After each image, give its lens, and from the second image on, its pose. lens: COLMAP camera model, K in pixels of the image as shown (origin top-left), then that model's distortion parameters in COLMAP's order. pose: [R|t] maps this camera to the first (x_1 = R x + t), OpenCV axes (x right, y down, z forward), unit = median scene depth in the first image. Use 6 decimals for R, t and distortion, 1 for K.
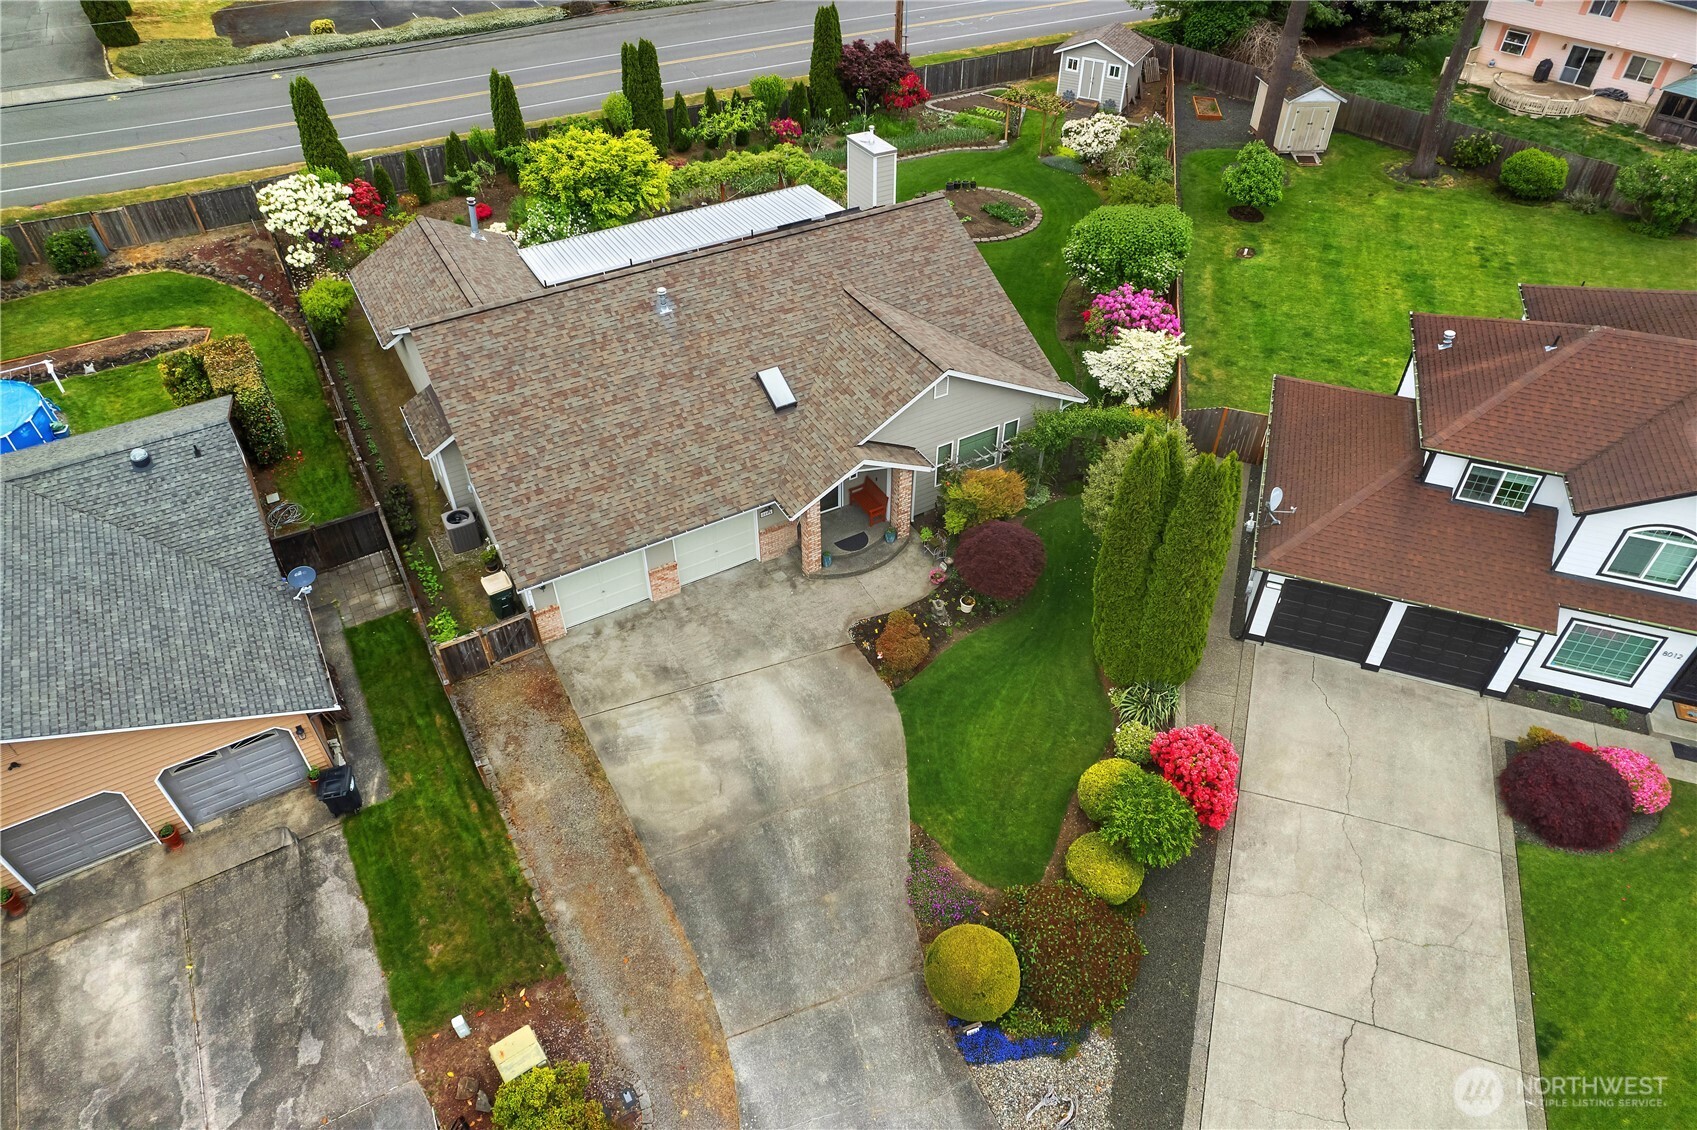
lens RADIAL K [[1068.7, 0, 850.6], [0, 1068.7, 582.0], [0, 0, 1]] dist [-0.074049, 0.071606]
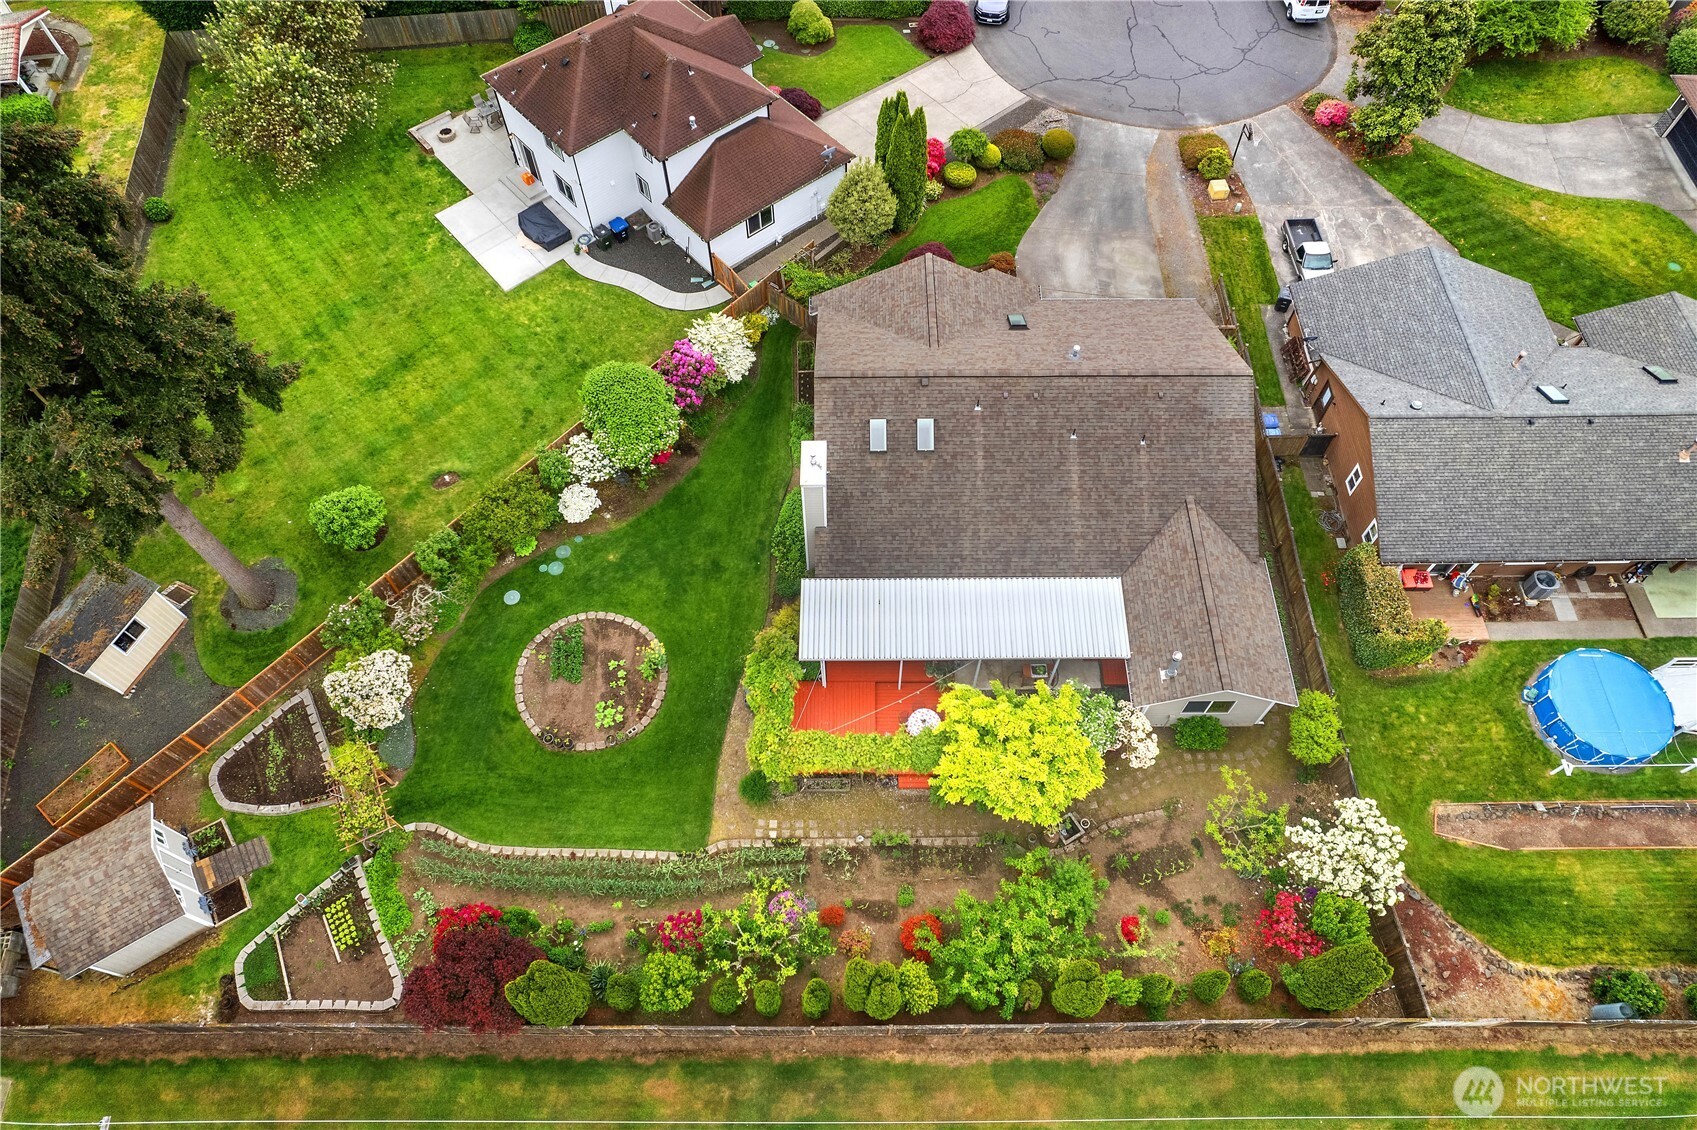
lens RADIAL K [[1068.7, 0, 850.6], [0, 1068.7, 582.0], [0, 0, 1]] dist [-0.074049, 0.071606]
pose [[-0.868494, -0.425800, 0.253798, -0.471948], [0.343018, -0.146623, 0.927815, -1.997951], [-0.357851, 0.892859, 0.273398, 1.154777]]
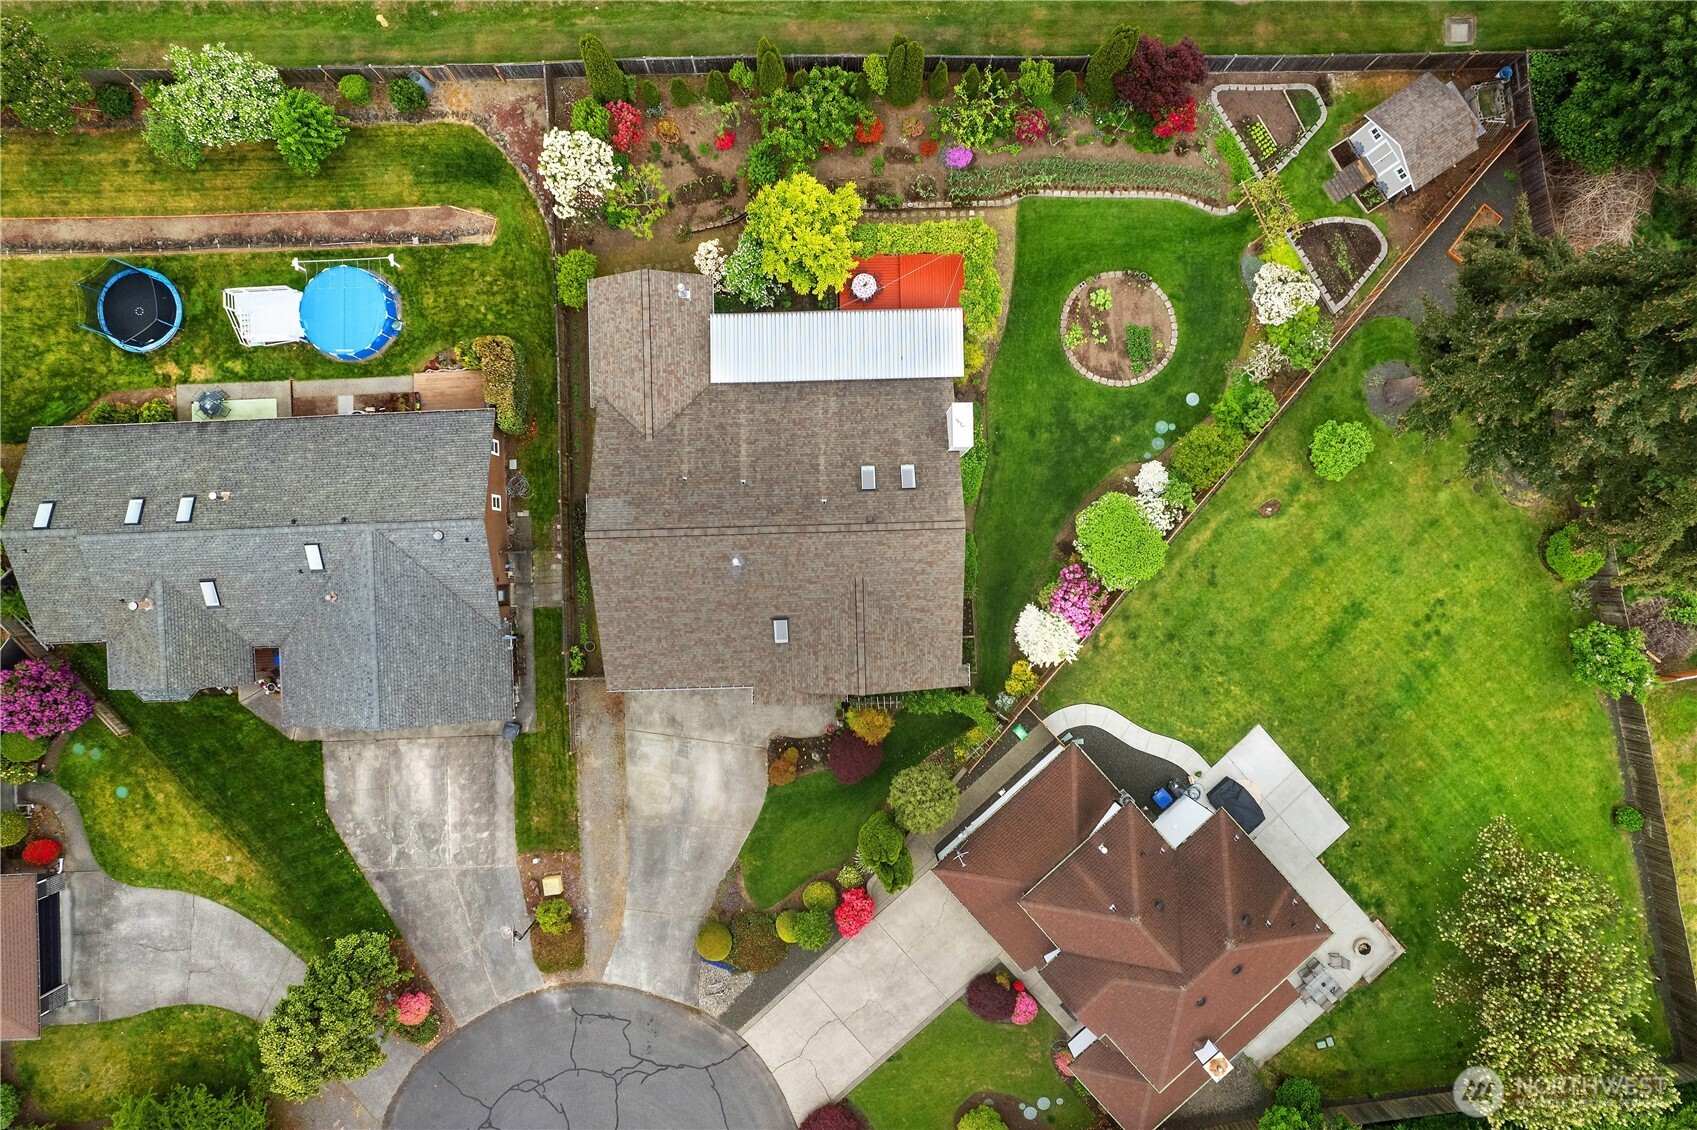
lens RADIAL K [[1068.7, 0, 850.6], [0, 1068.7, 582.0], [0, 0, 1]] dist [-0.074049, 0.071606]
pose [[0.878986, 0.476682, 0.012593, -0.035960], [-0.332255, 0.593297, 0.733216, -1.718897], [0.342039, -0.648670, 0.679879, -0.061365]]
